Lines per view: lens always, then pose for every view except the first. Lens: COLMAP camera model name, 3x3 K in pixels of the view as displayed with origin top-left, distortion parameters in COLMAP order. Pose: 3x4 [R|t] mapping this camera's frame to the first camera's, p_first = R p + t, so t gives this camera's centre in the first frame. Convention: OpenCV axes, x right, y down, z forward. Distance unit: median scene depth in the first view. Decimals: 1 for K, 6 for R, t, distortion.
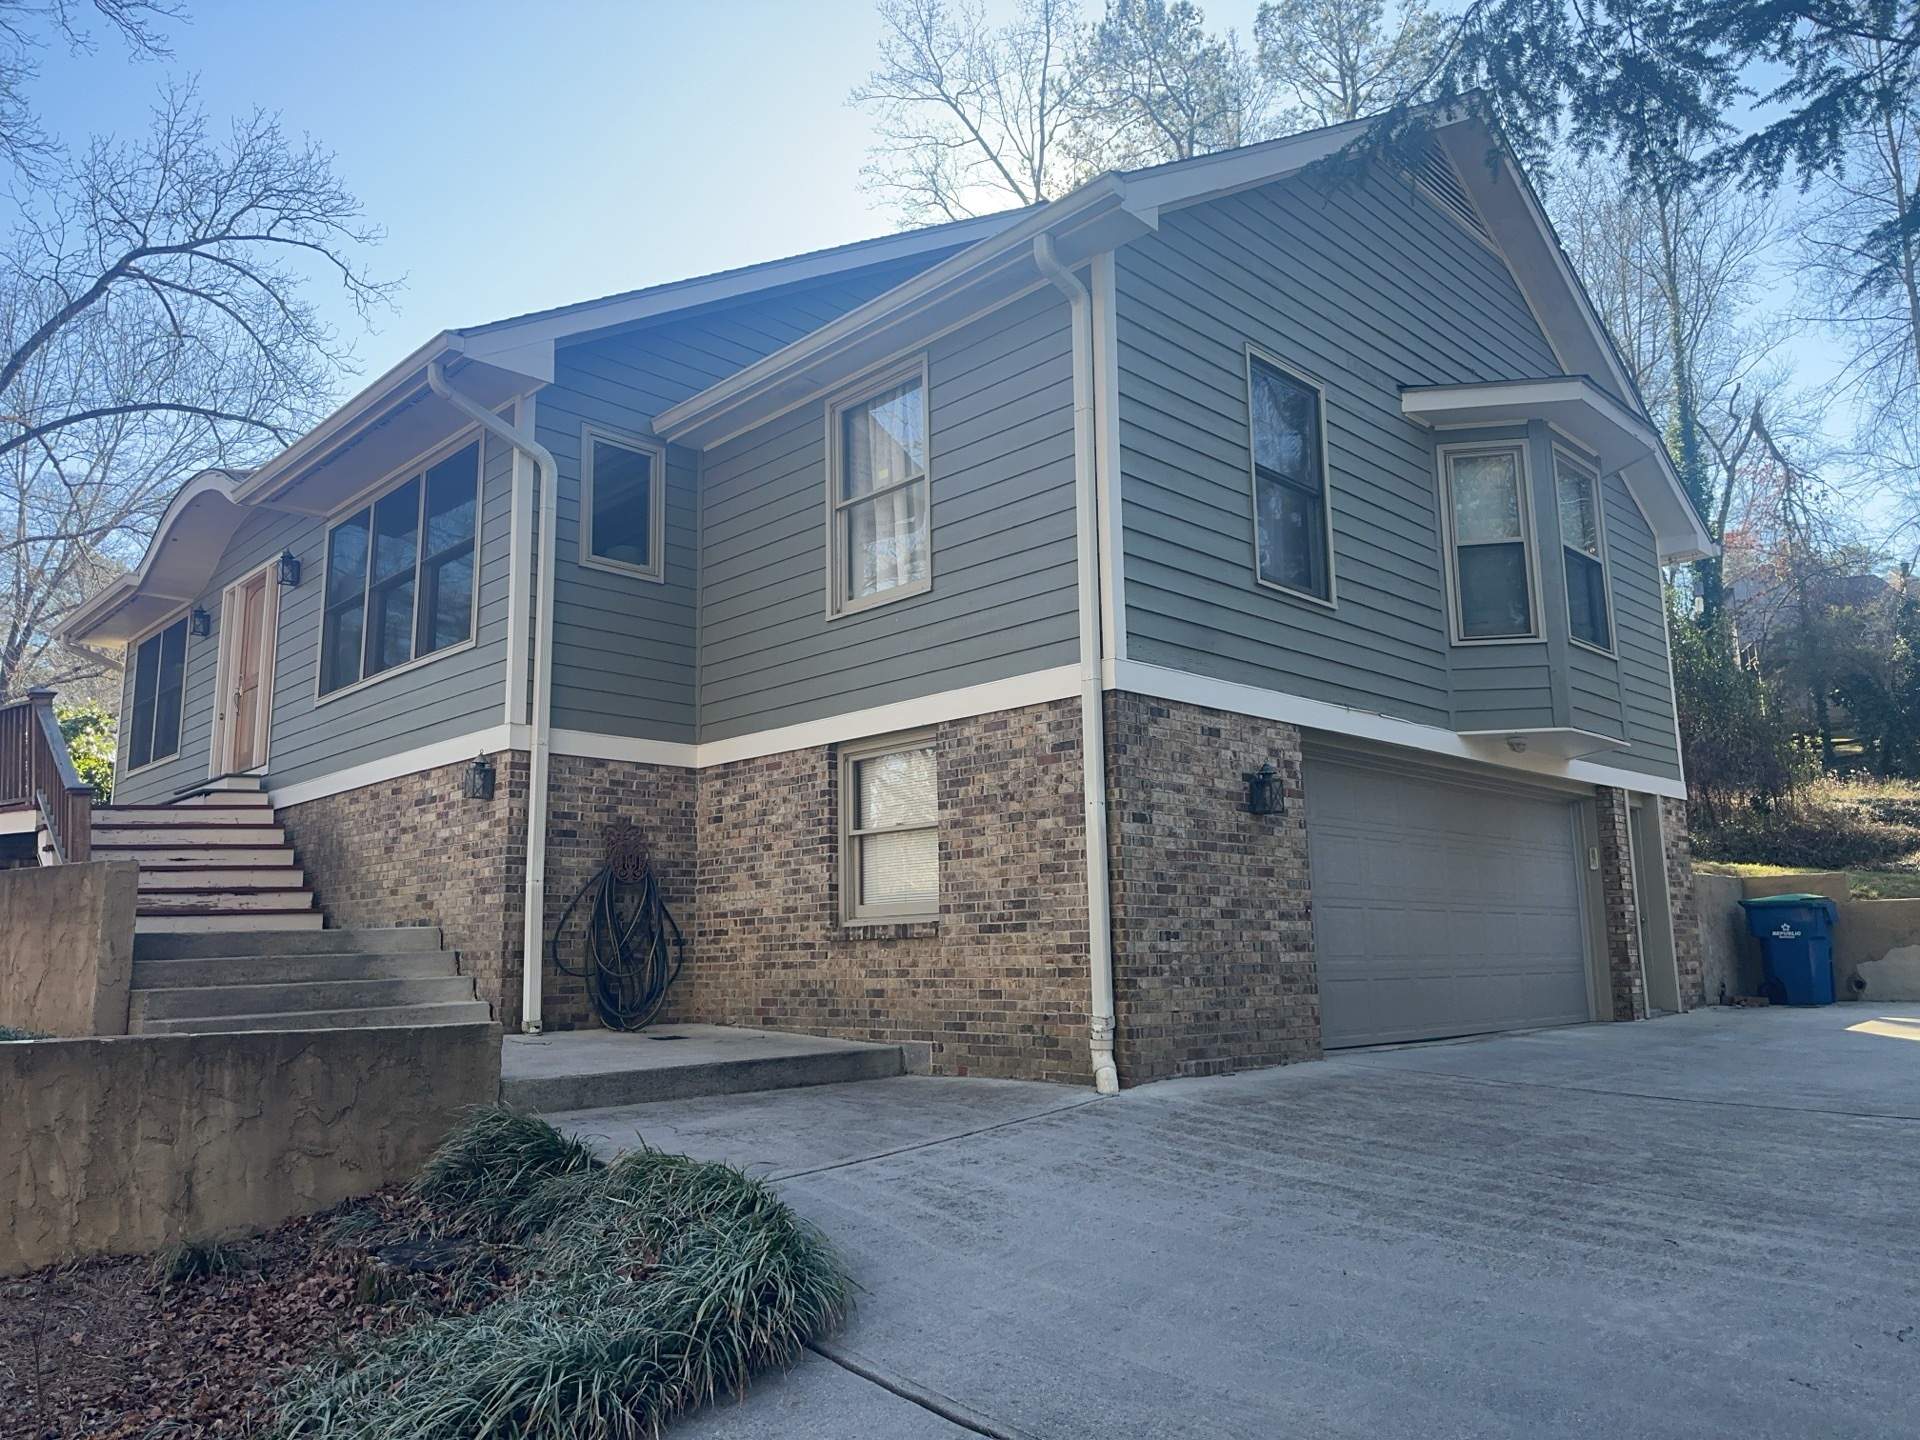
lens RADIAL K [[1324.2, 0, 984.6], [0, 1324.2, 727.4], [0, 0, 1]] dist [0.074175, -0.075211]
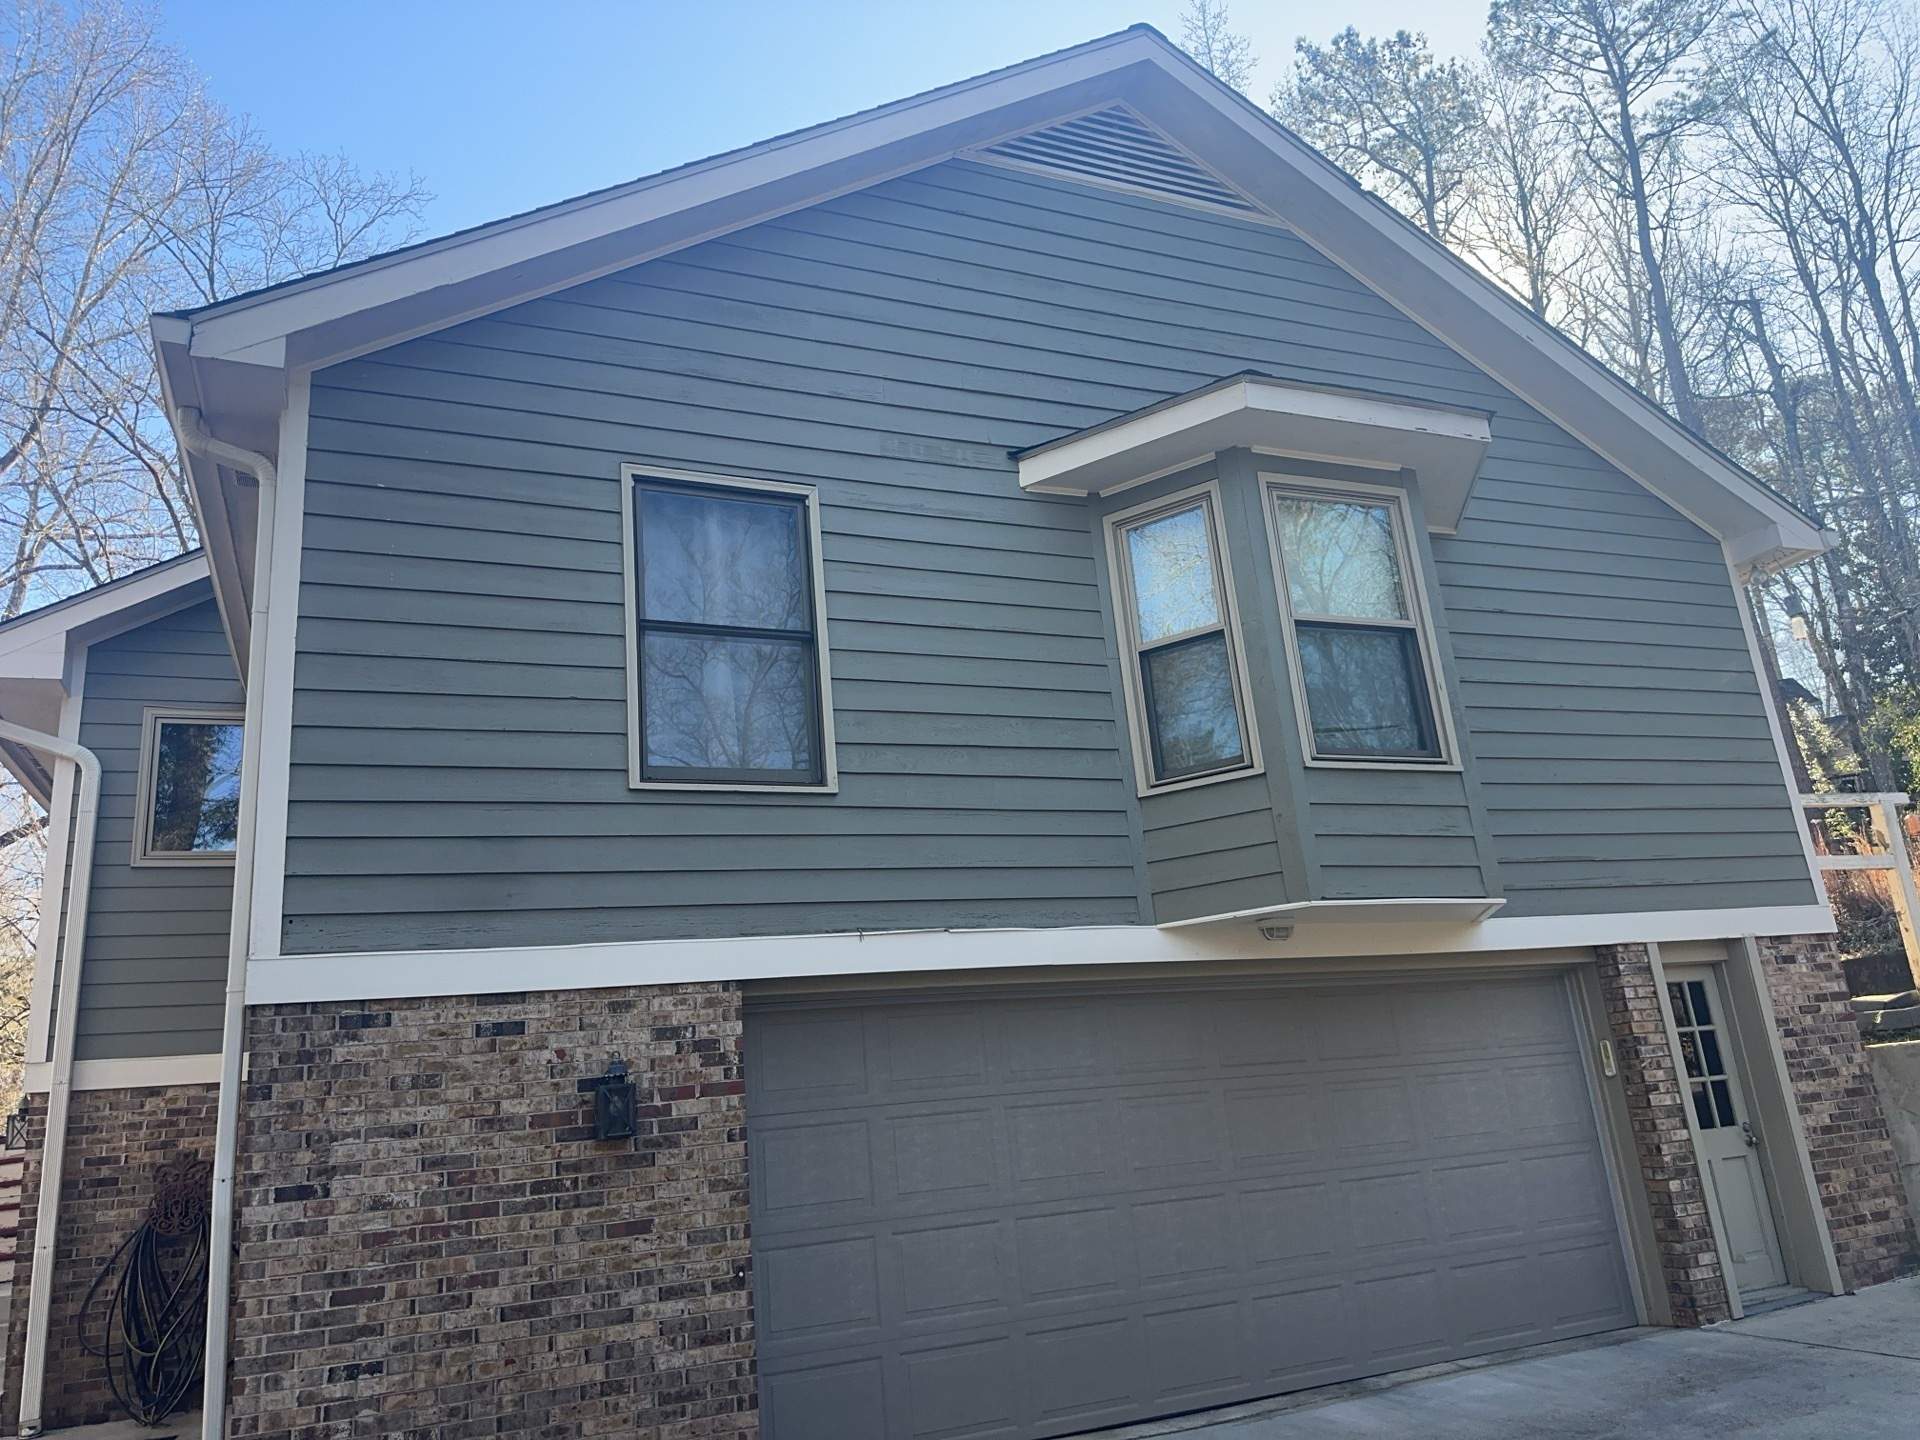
lens RADIAL K [[1353.3, 0, 967.7], [0, 1353.3, 751.0], [0, 0, 1]] dist [0.036176, -0.040943]
pose [[0.919870, -0.166631, -0.355069, 0.583633], [0.138506, 0.984949, -0.103403, -0.027955], [0.366955, 0.045939, 0.929104, 0.385604]]
